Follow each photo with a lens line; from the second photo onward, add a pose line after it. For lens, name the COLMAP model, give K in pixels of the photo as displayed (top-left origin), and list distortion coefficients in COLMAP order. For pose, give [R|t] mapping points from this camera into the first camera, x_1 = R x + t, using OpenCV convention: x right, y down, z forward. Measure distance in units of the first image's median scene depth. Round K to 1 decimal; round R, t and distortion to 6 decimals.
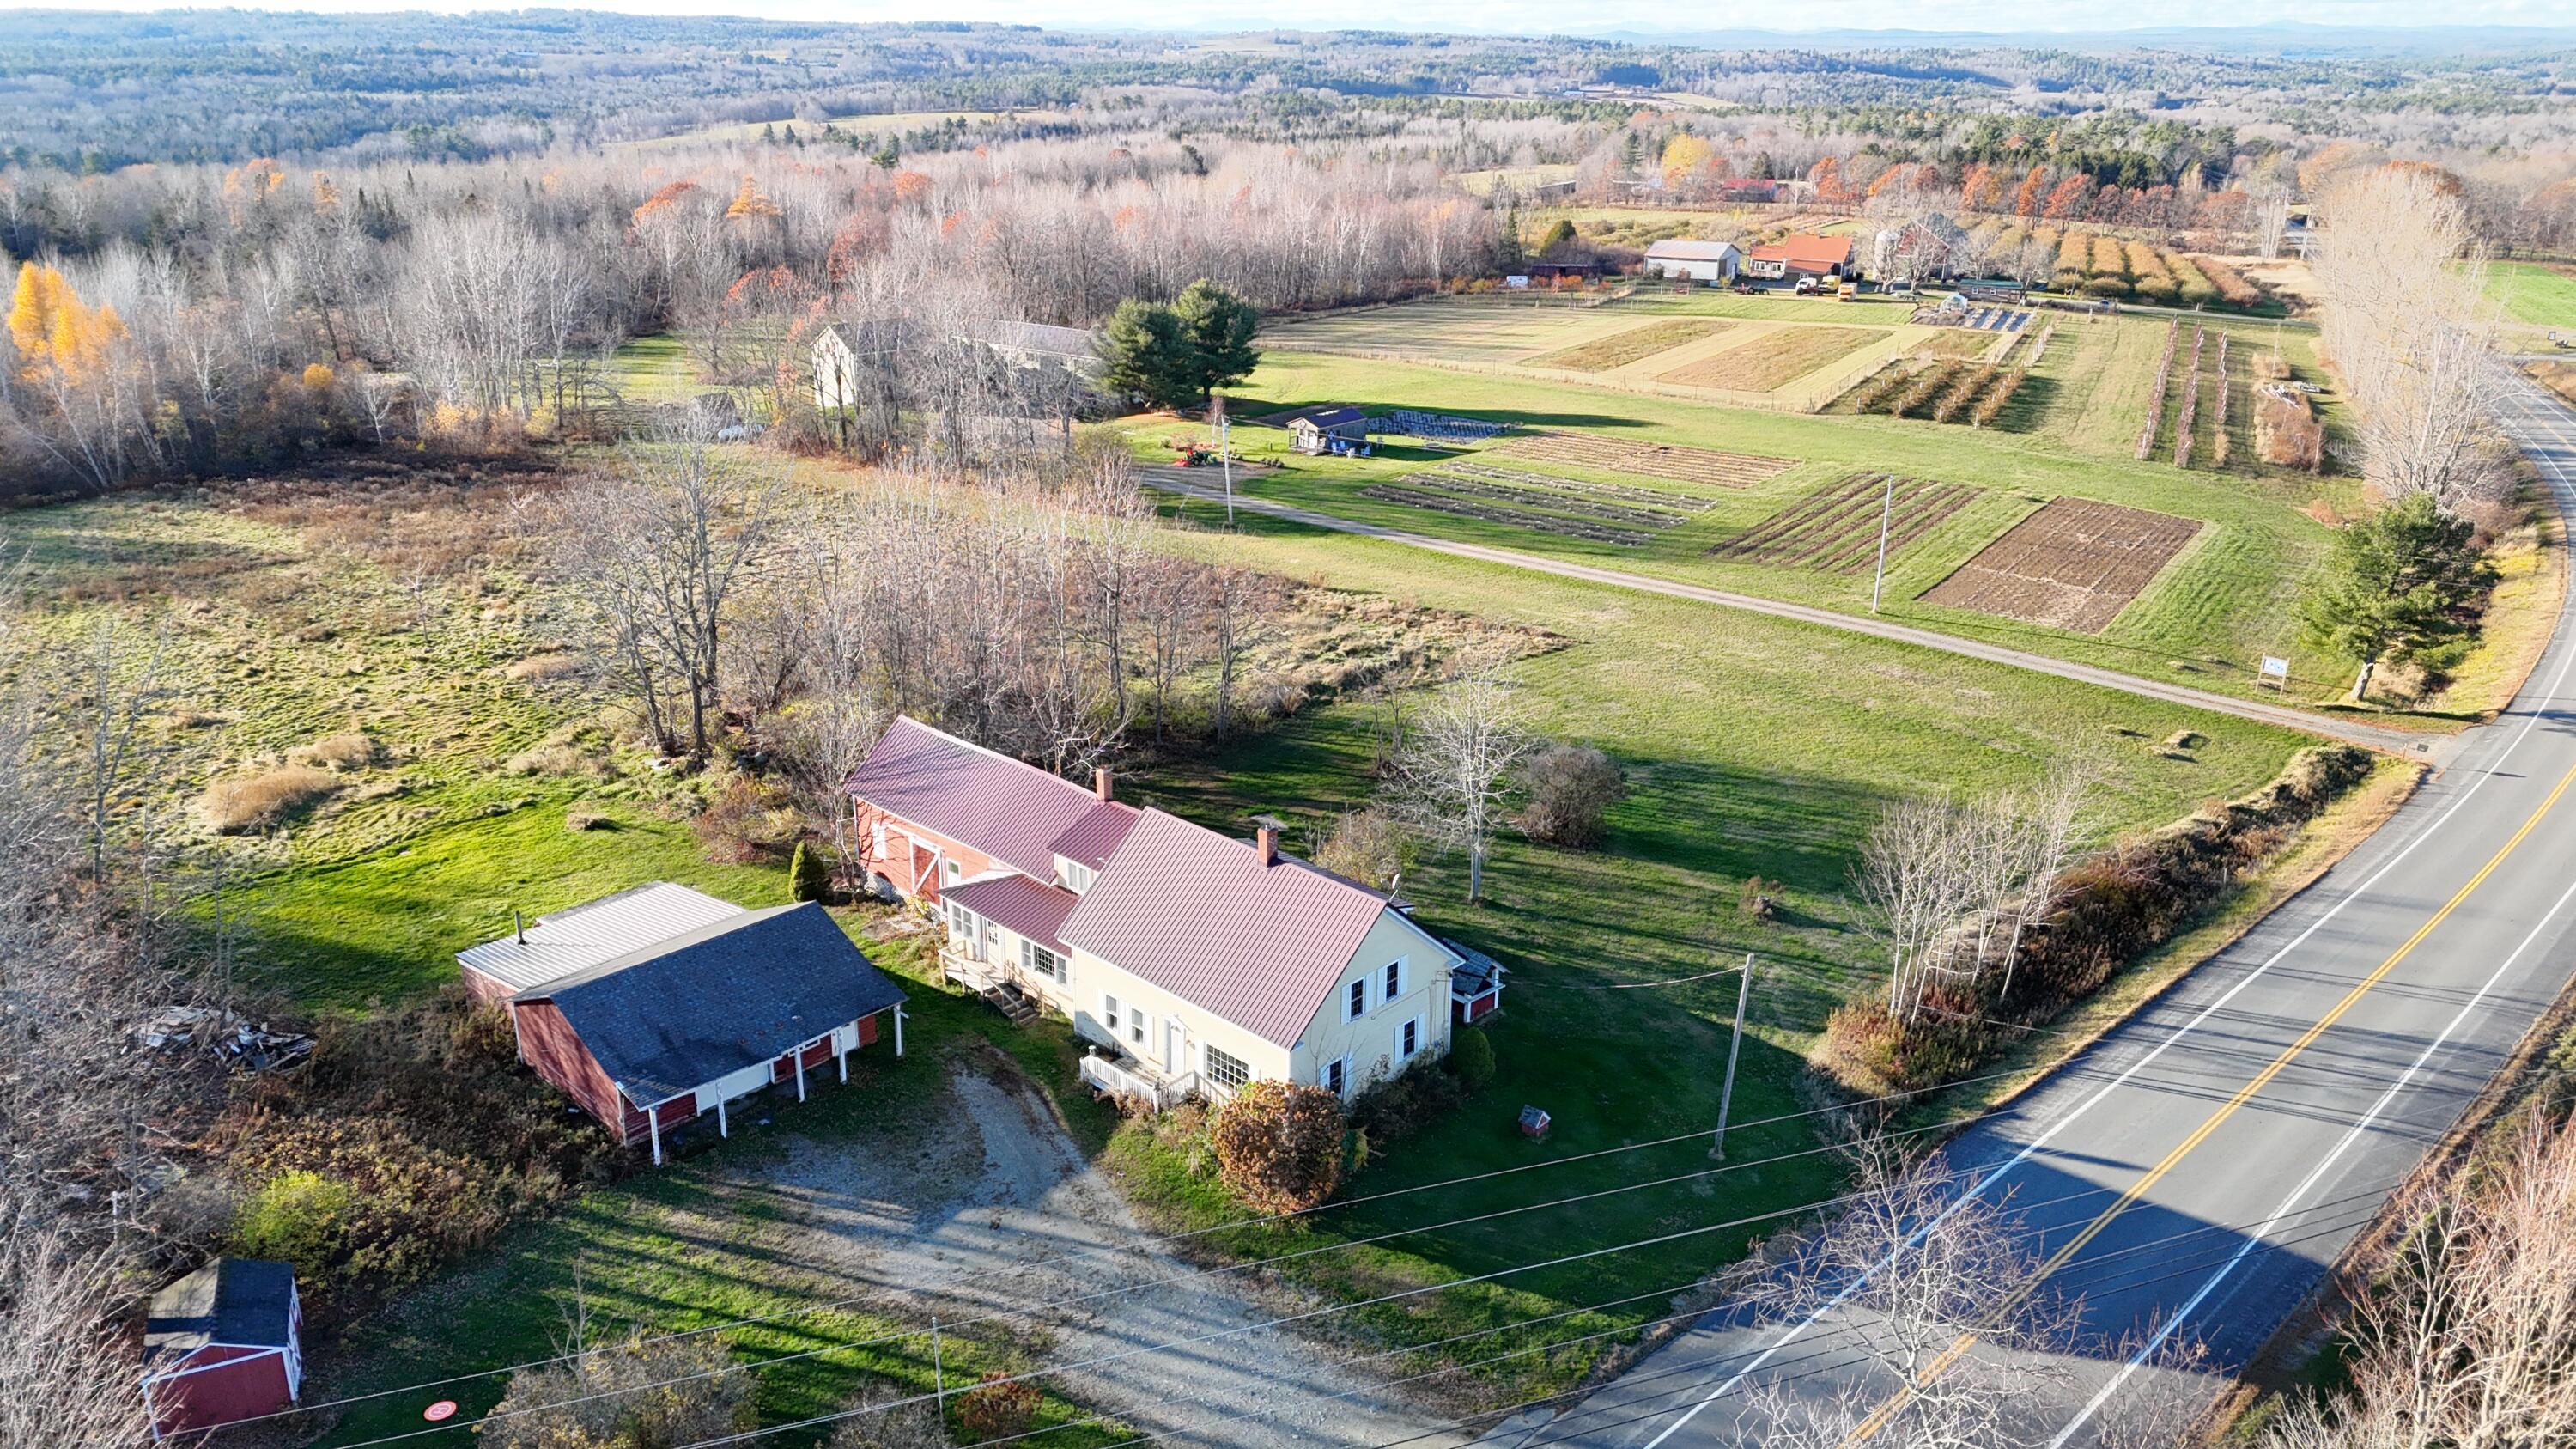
lens RADIAL K [[1892.7, 0, 1299.2], [0, 1892.7, 708.4], [0, 0, 1]] dist [0.068266, -0.054307]
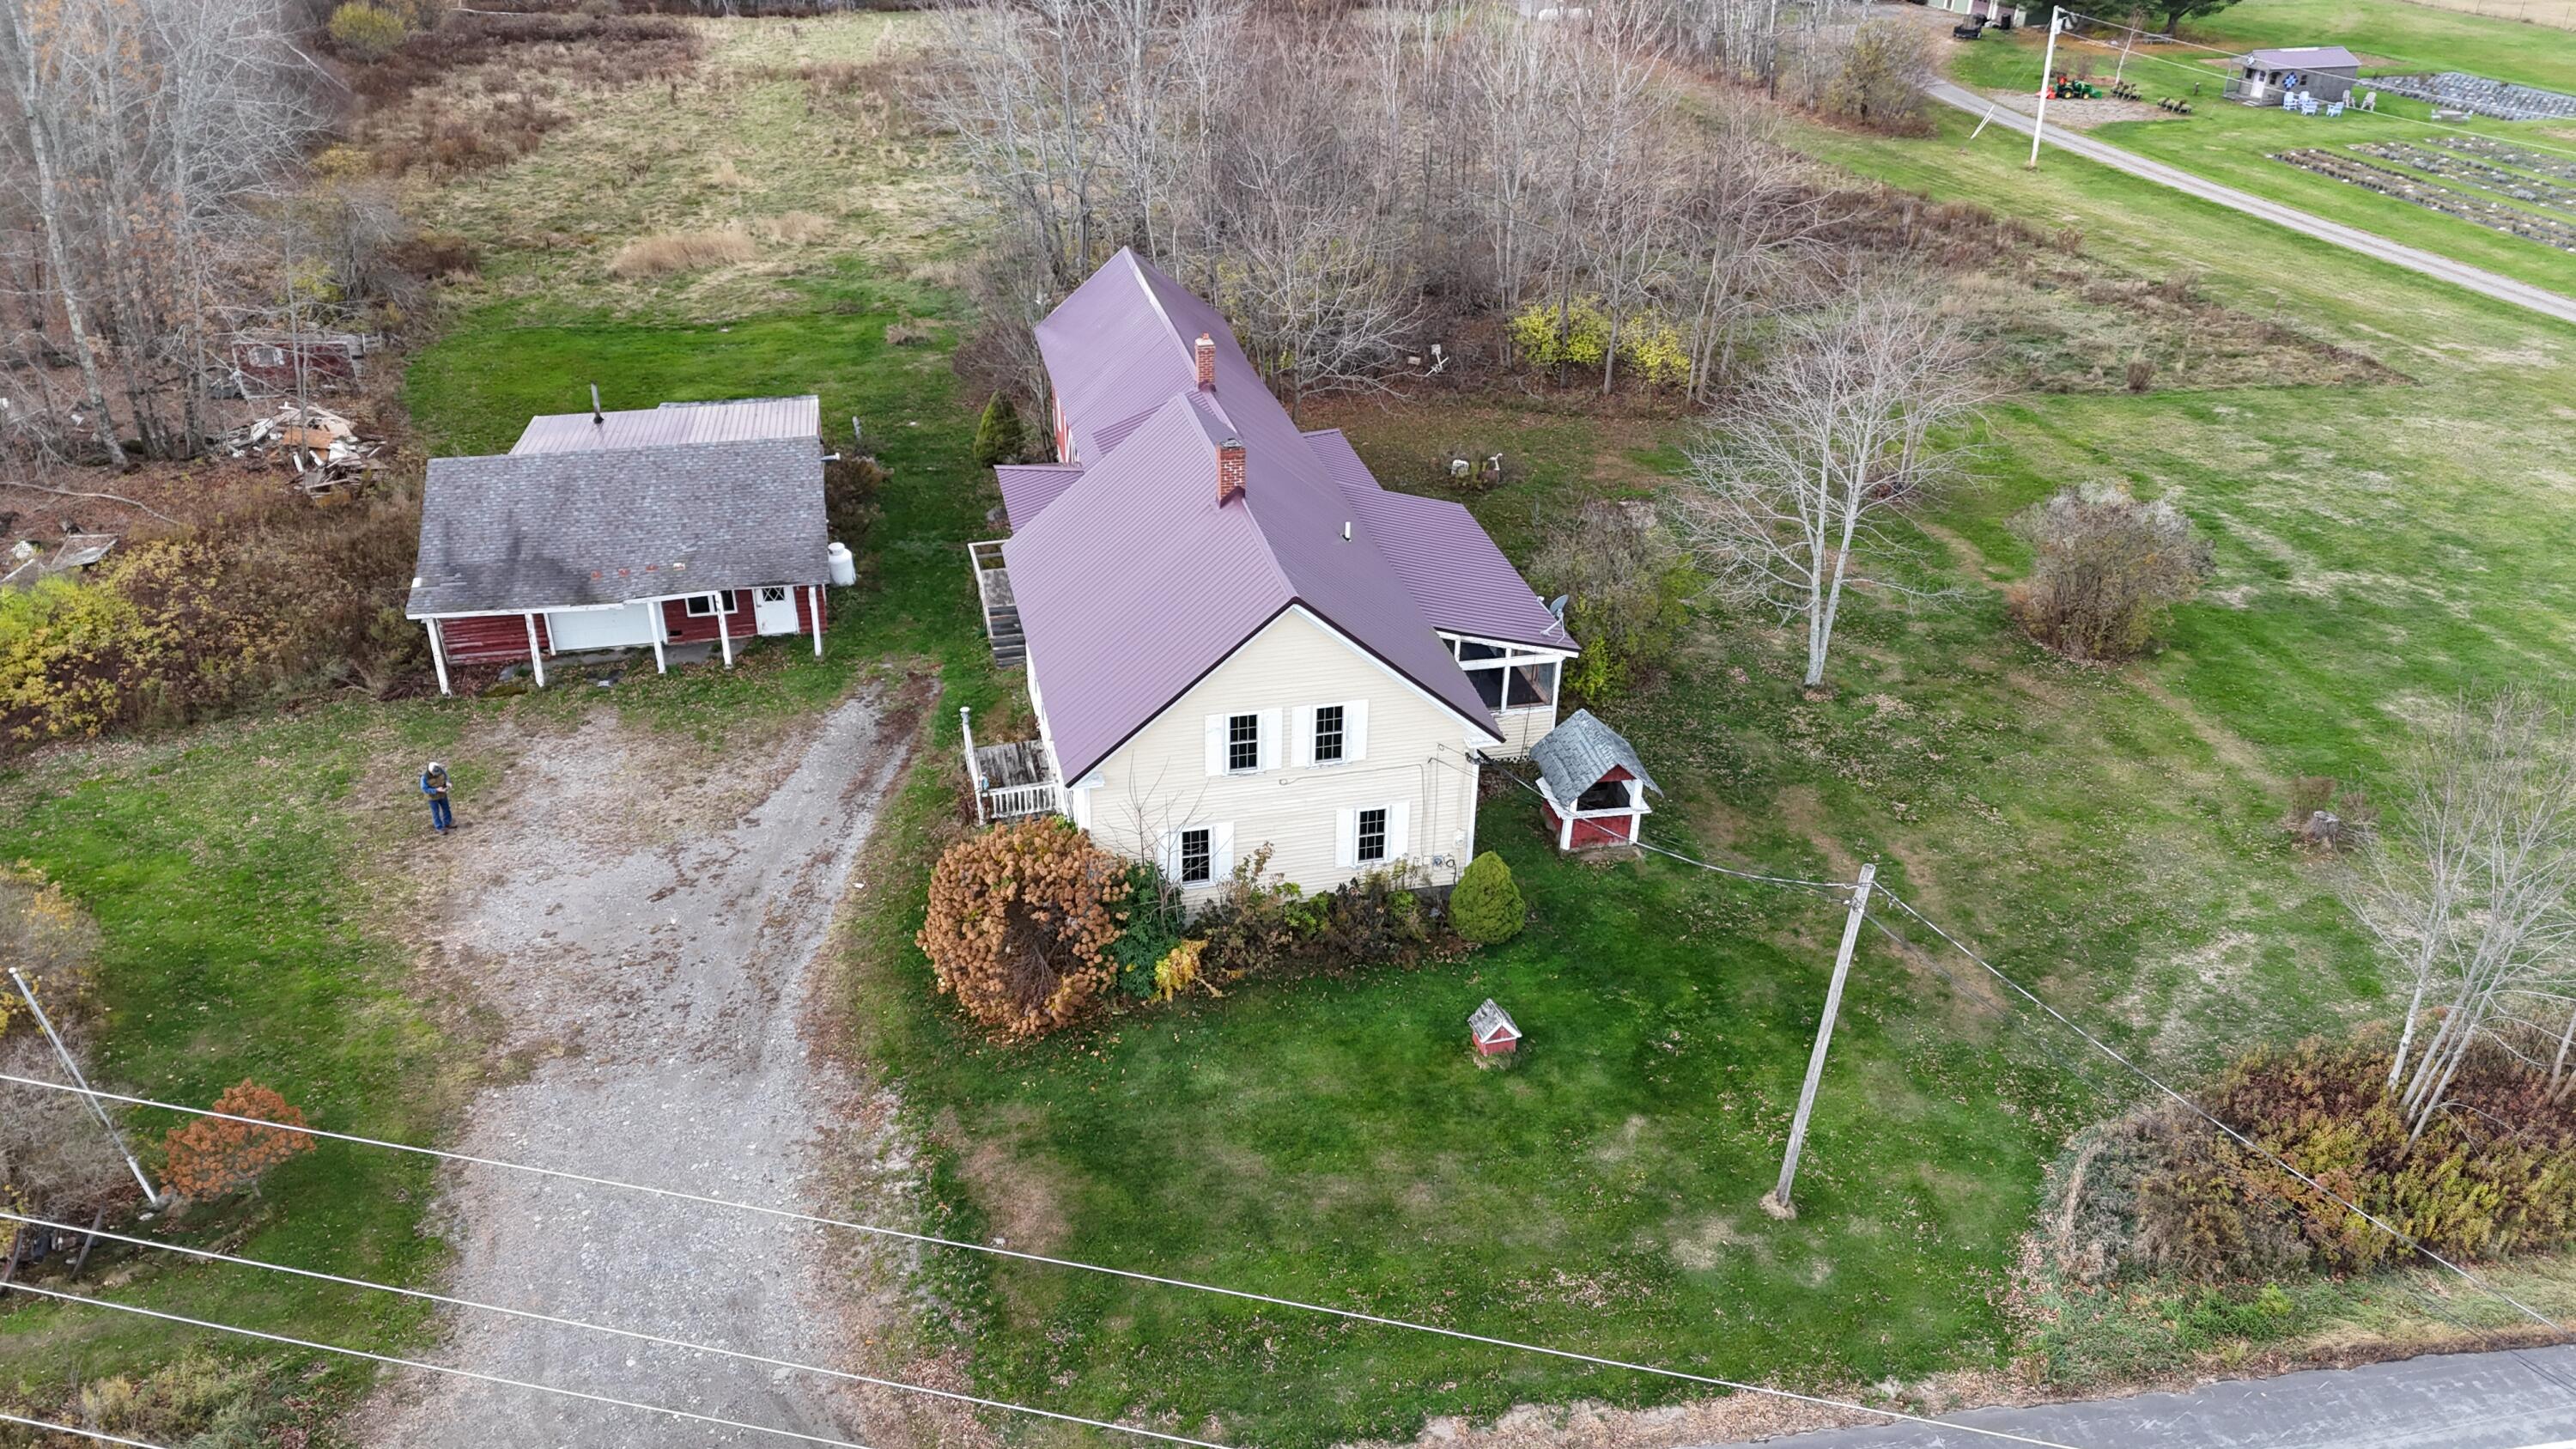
lens RADIAL K [[1892.7, 0, 1286.2], [0, 1892.7, 740.0], [0, 0, 1]] dist [0.068266, -0.054307]
pose [[0.839232, 0.273427, -0.470030, 0.153314], [-0.189417, 0.957243, 0.218649, 0.008697], [0.509717, -0.094465, 0.855140, 0.232398]]
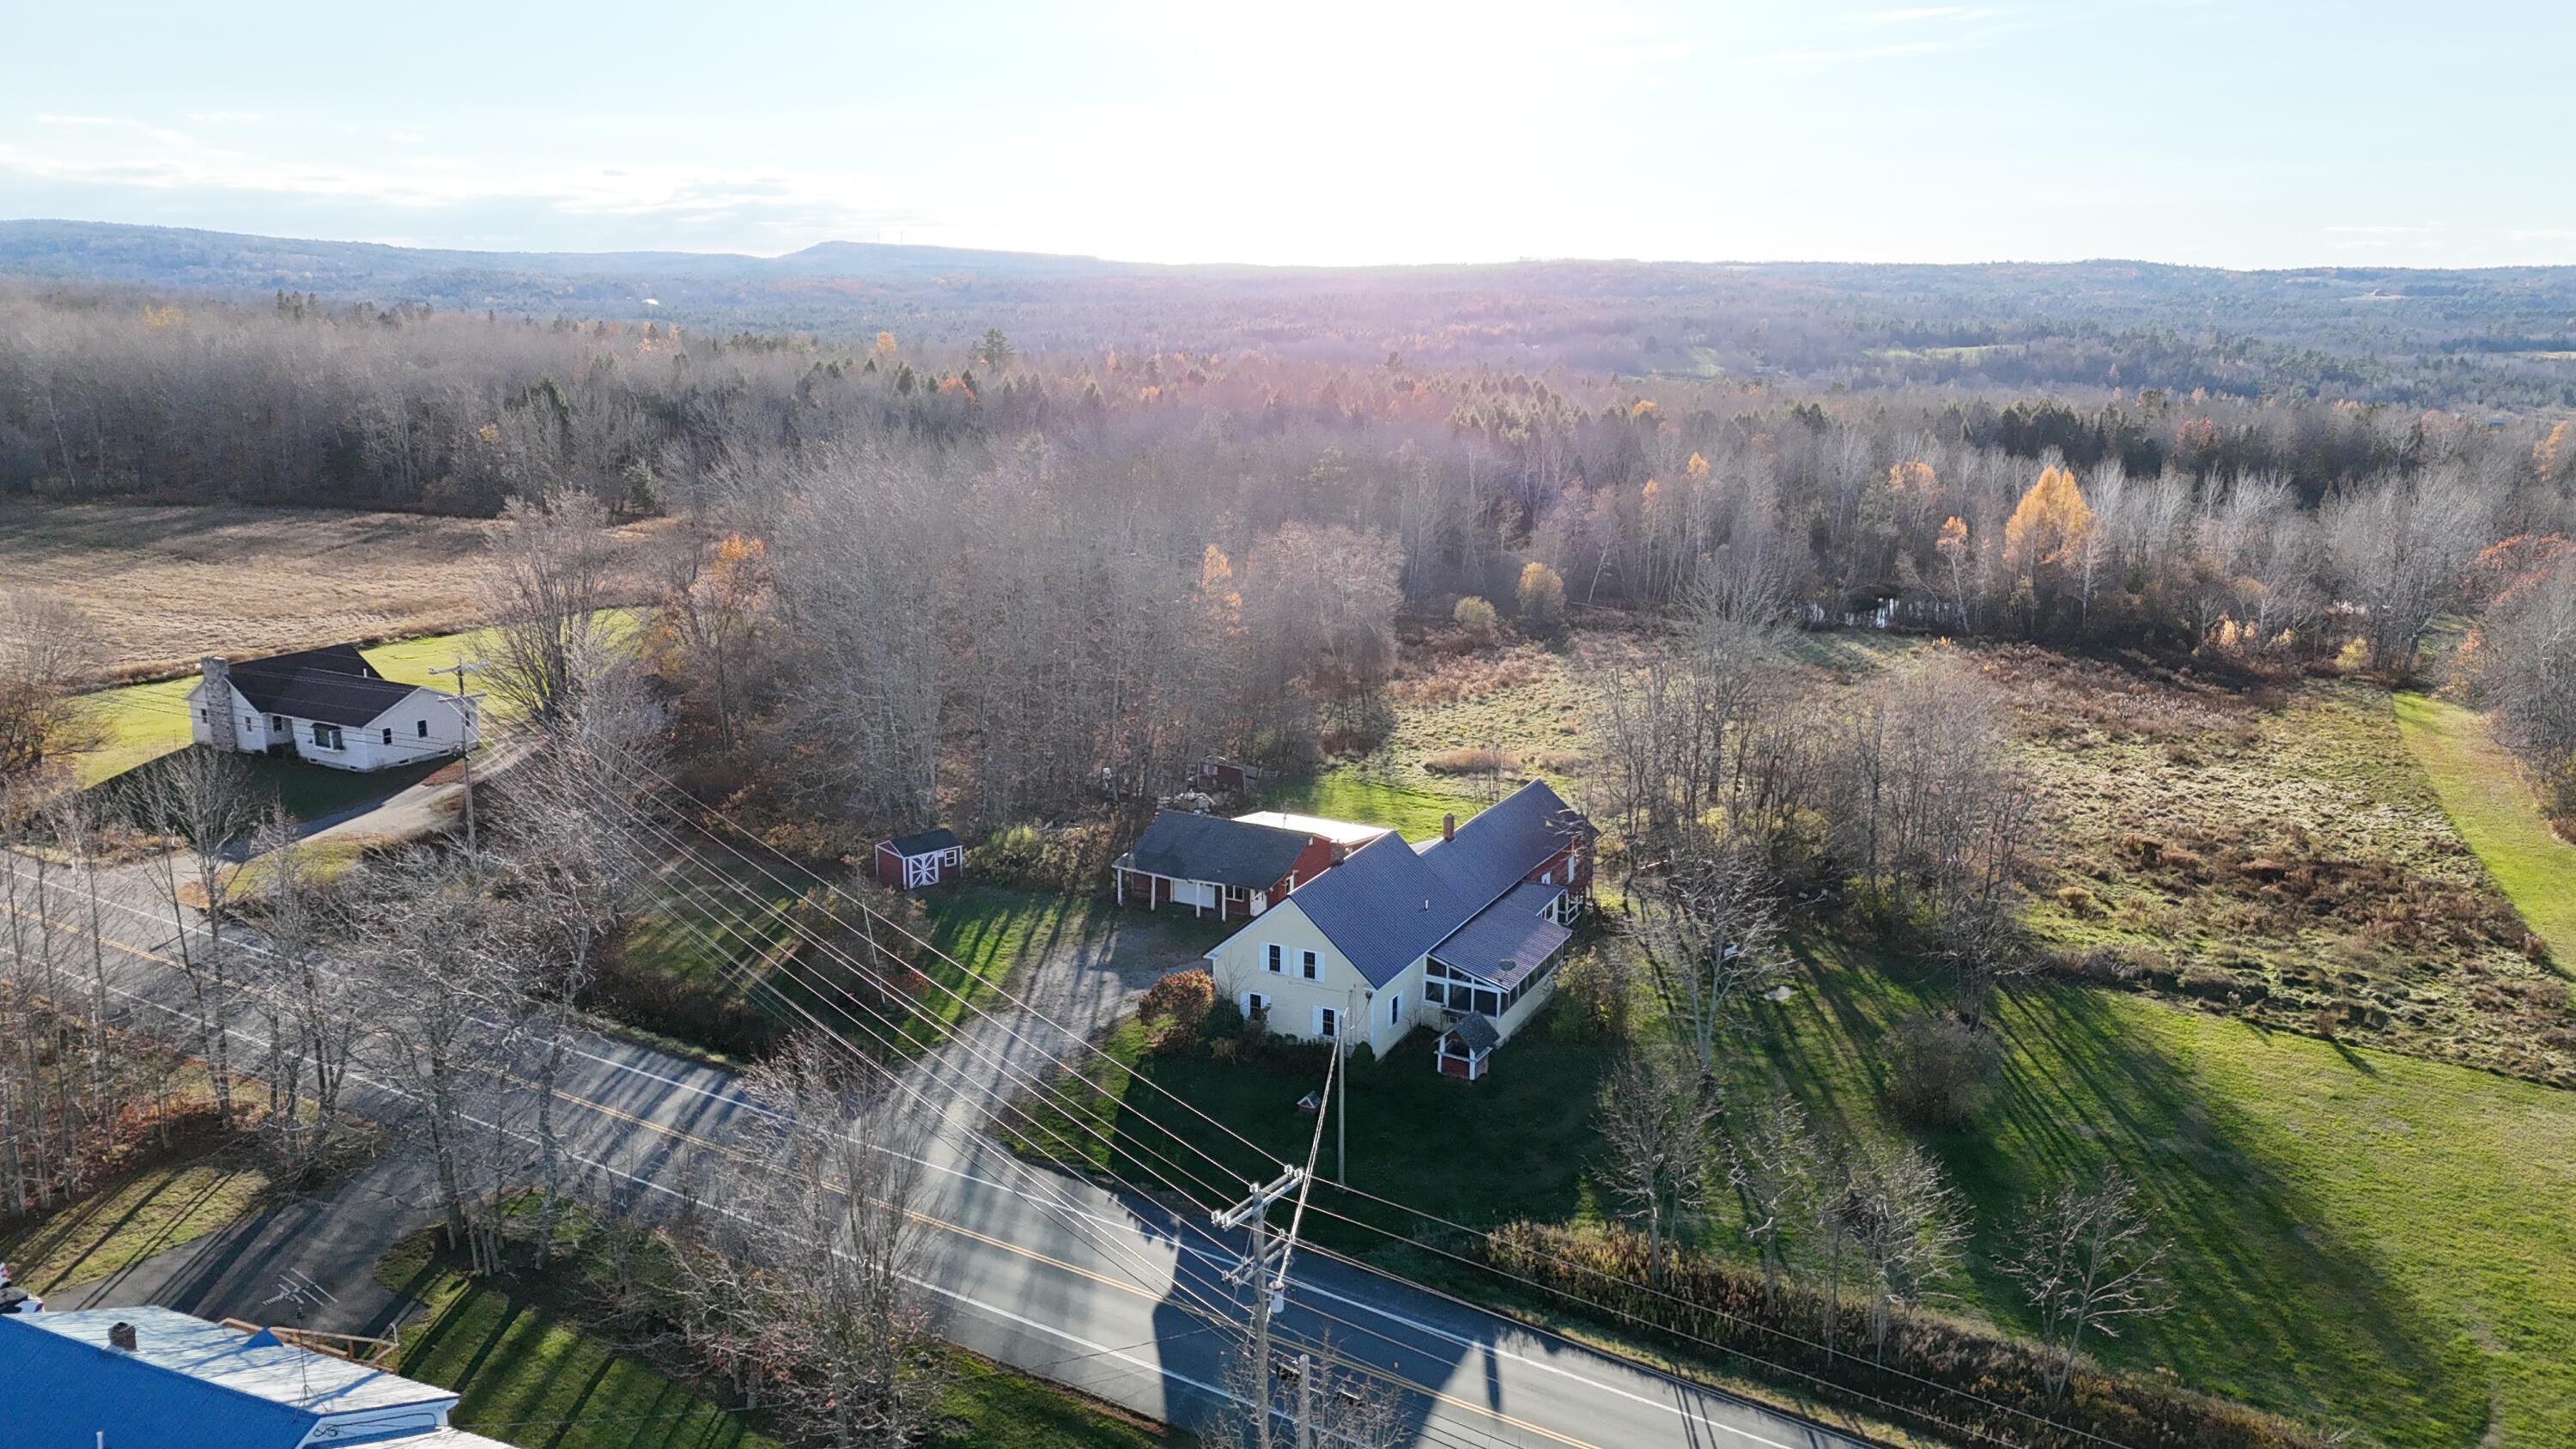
lens RADIAL K [[1892.7, 0, 1276.0], [0, 1892.7, 716.9], [0, 0, 1]] dist [0.068266, -0.054307]
pose [[0.280497, 0.214704, -0.935534, 0.609265], [-0.325100, 0.938305, 0.117866, -0.083359], [0.903123, 0.271081, 0.332992, 0.231725]]
